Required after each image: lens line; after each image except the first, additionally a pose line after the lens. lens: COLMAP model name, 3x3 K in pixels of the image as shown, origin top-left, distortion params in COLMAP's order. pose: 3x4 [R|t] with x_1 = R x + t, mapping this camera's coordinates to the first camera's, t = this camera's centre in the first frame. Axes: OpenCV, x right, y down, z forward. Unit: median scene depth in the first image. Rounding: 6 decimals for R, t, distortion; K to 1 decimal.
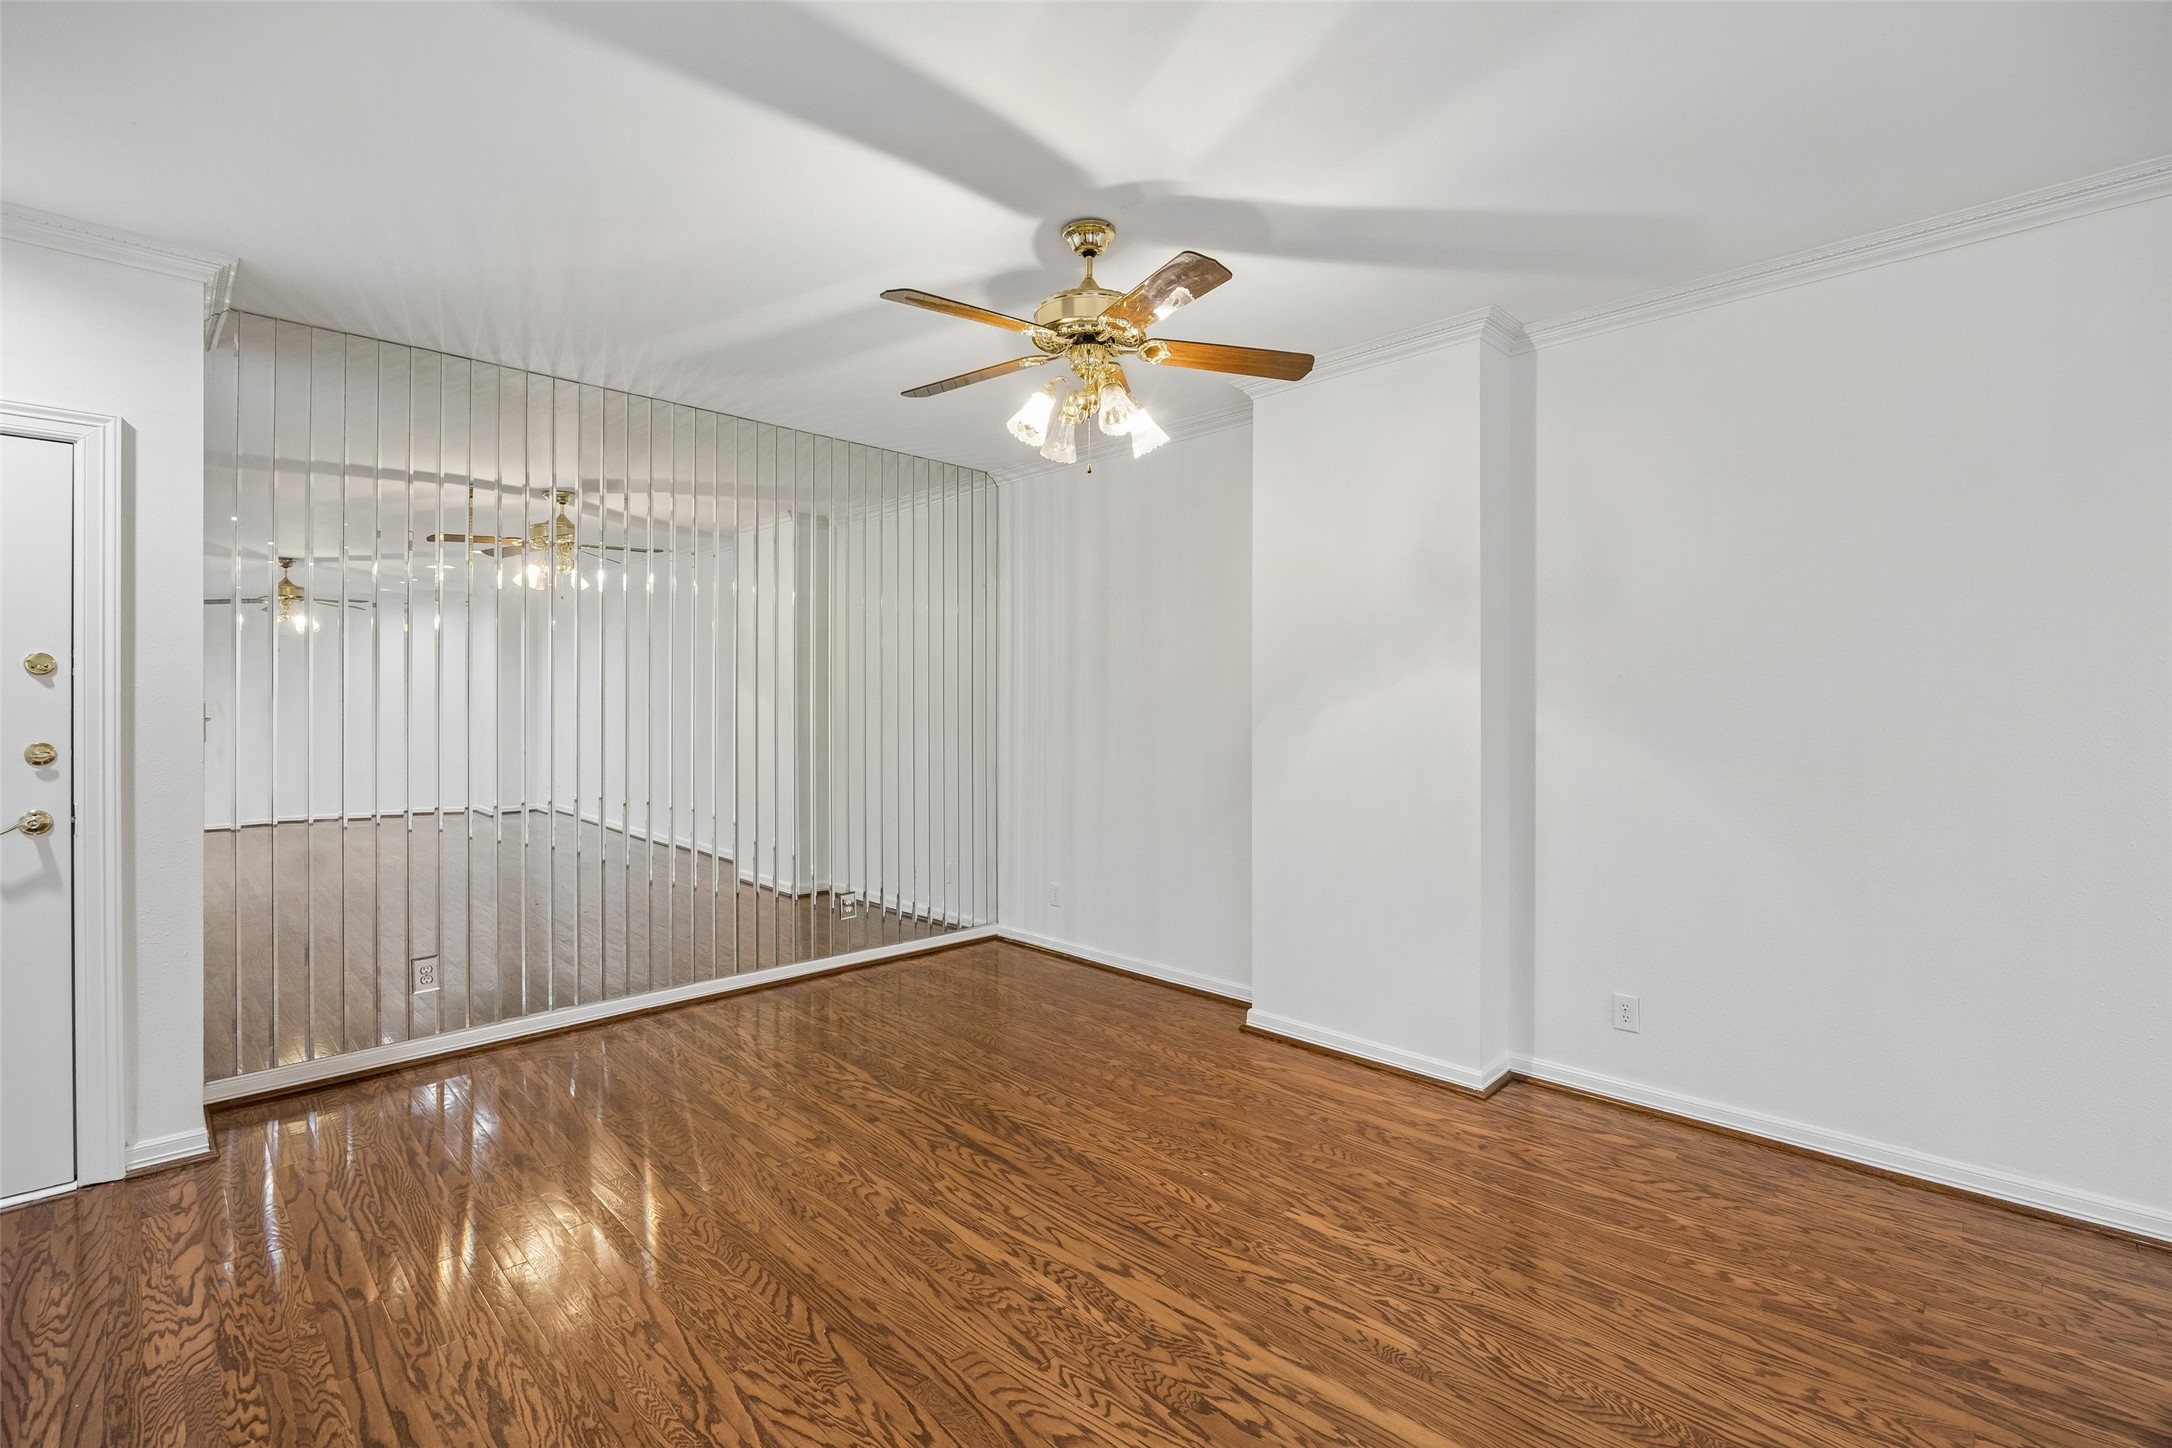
lens RADIAL K [[960.0, 0, 1088.5], [0, 960.0, 704.4], [0, 0, 1]] dist [-0.015959, 0.001329]
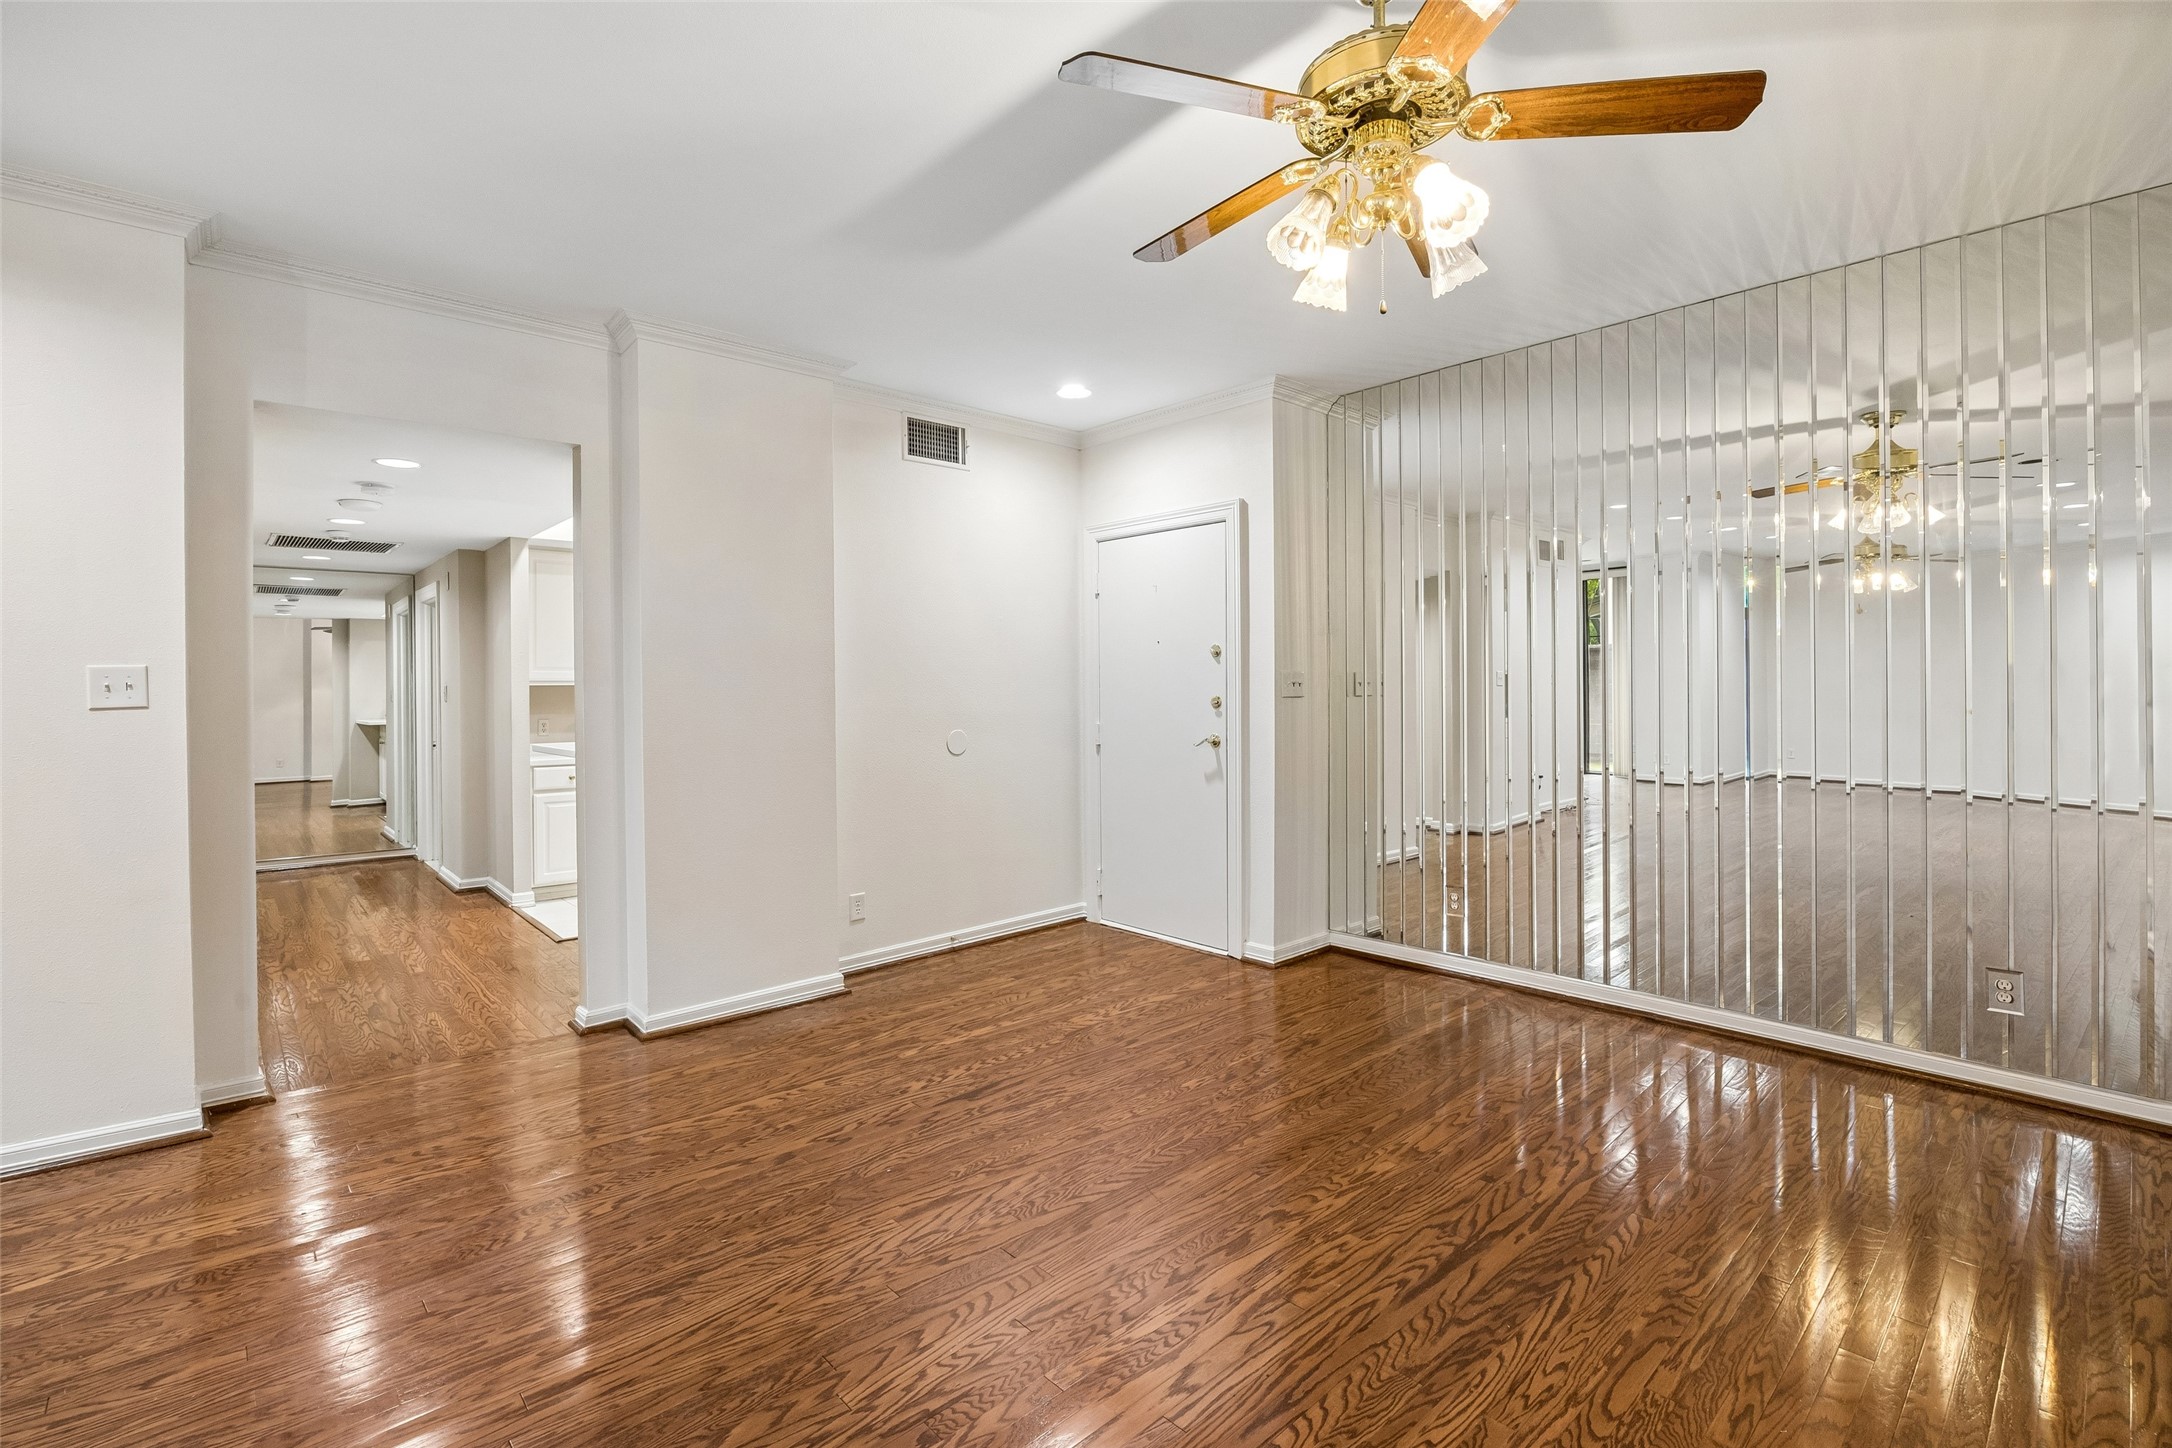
lens RADIAL K [[960.0, 0, 1067.8], [0, 960.0, 647.0], [0, 0, 1]] dist [-0.015959, 0.001329]
pose [[-0.056677, -0.040672, -0.997564, 0.762139], [0.012982, 0.999055, -0.041471, 0.021856], [0.998308, -0.015301, -0.056095, 0.874868]]
